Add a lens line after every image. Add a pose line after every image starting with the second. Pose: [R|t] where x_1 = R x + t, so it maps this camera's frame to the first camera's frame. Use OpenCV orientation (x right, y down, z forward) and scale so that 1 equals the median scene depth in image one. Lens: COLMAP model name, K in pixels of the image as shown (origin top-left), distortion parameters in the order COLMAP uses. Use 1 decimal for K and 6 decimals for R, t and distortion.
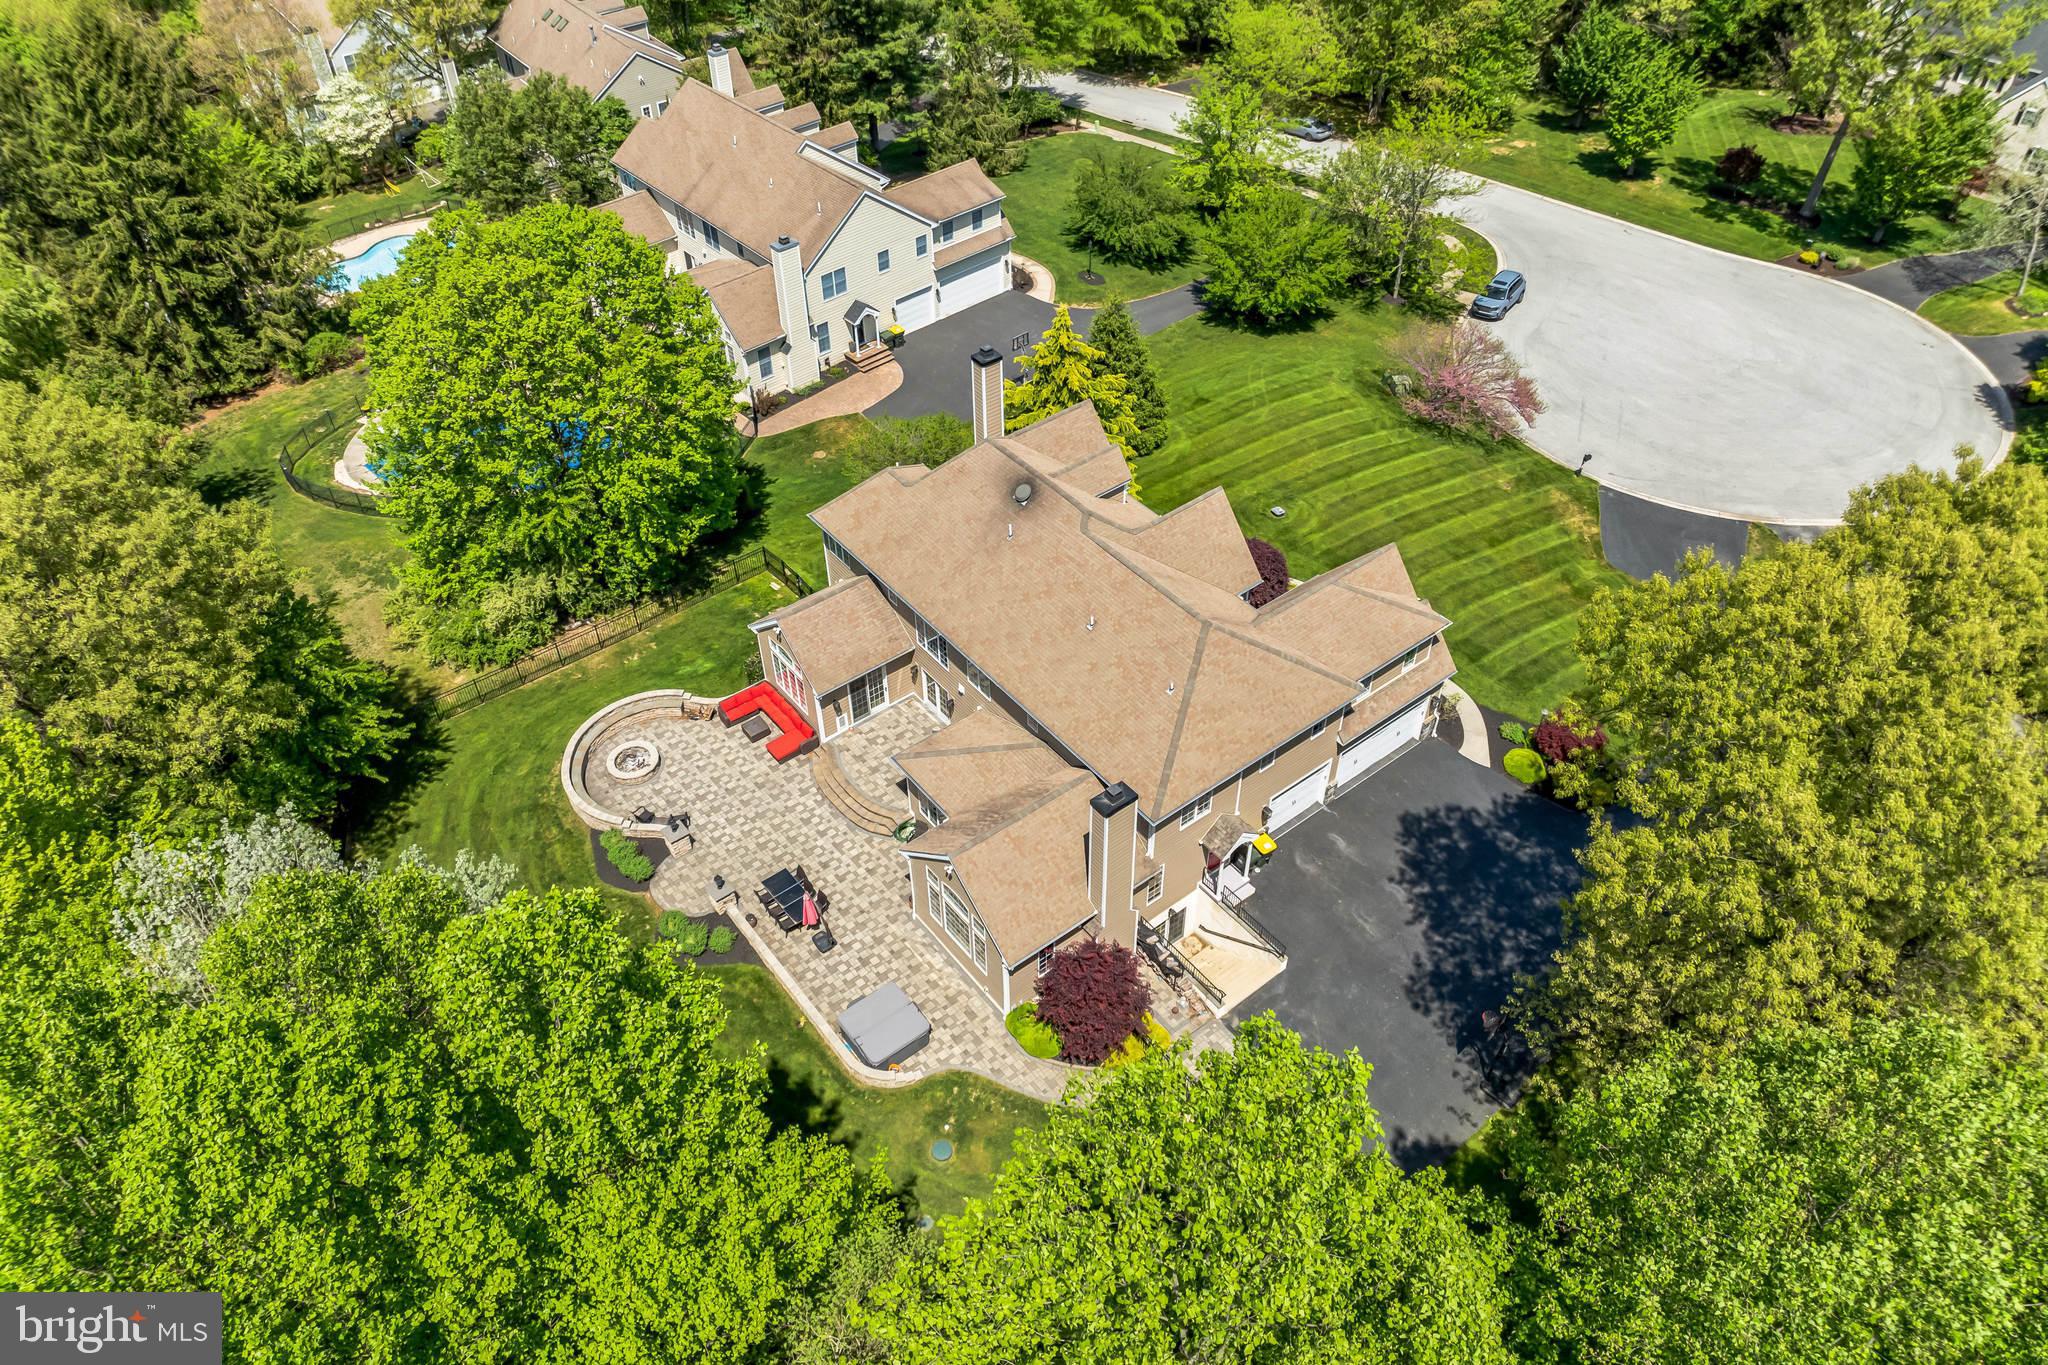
lens RADIAL K [[1462.1, 0, 1032.9], [0, 1462.1, 677.1], [0, 0, 1]] dist [-0.029231, -0.004847]
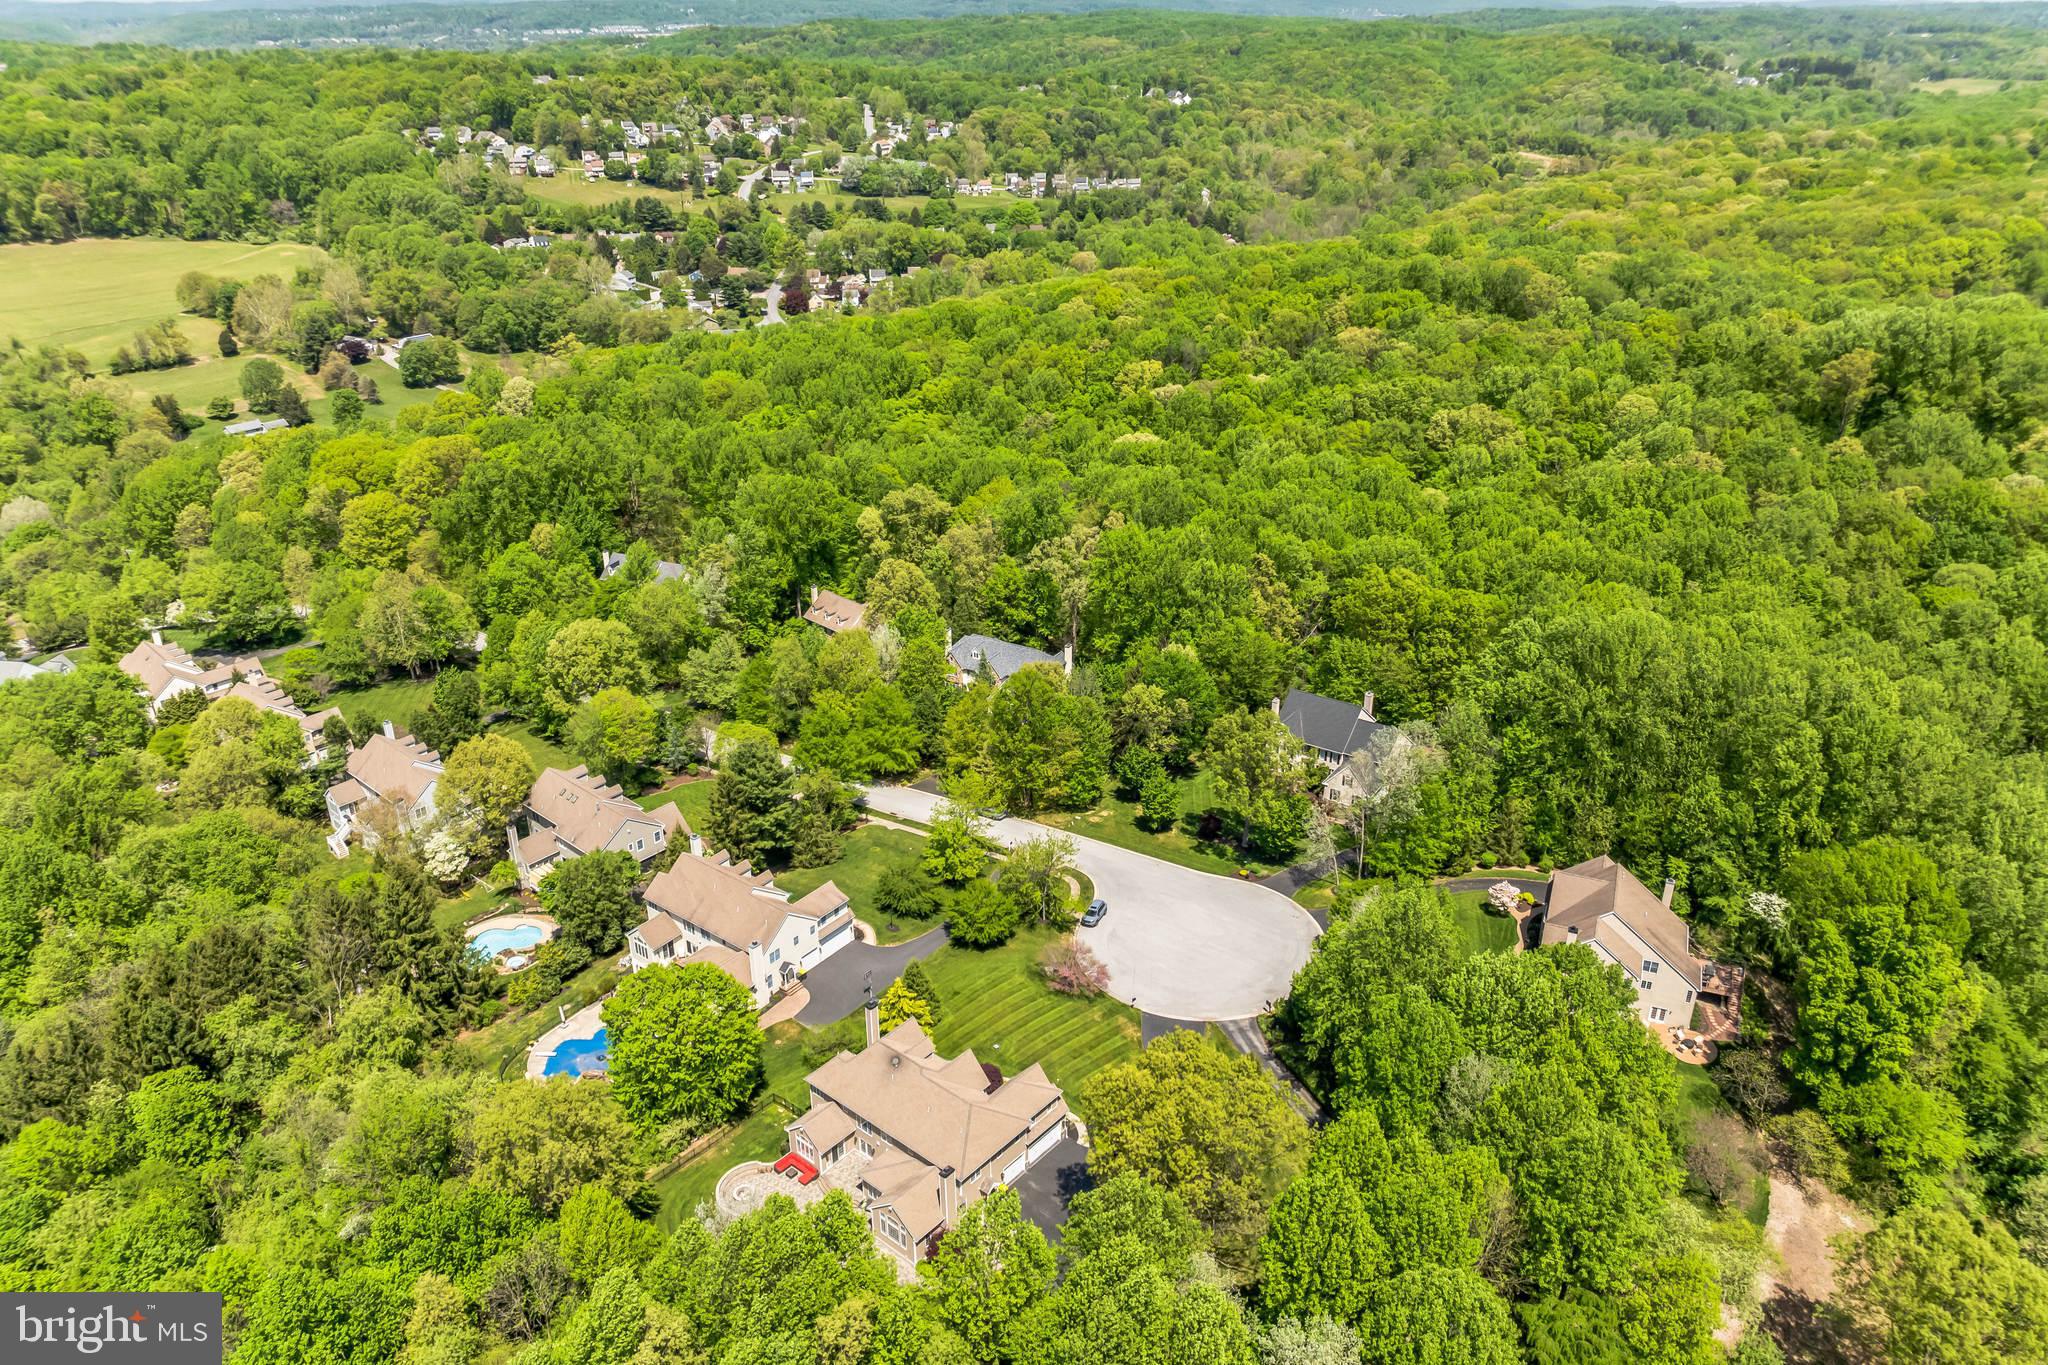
lens RADIAL K [[1462.1, 0, 1032.9], [0, 1462.1, 677.1], [0, 0, 1]] dist [-0.029231, -0.004847]
pose [[0.979117, -0.080434, 0.186707, -0.128031], [0.133843, 0.946320, -0.294218, 0.014860], [-0.153020, 0.313064, 0.937324, -1.095560]]
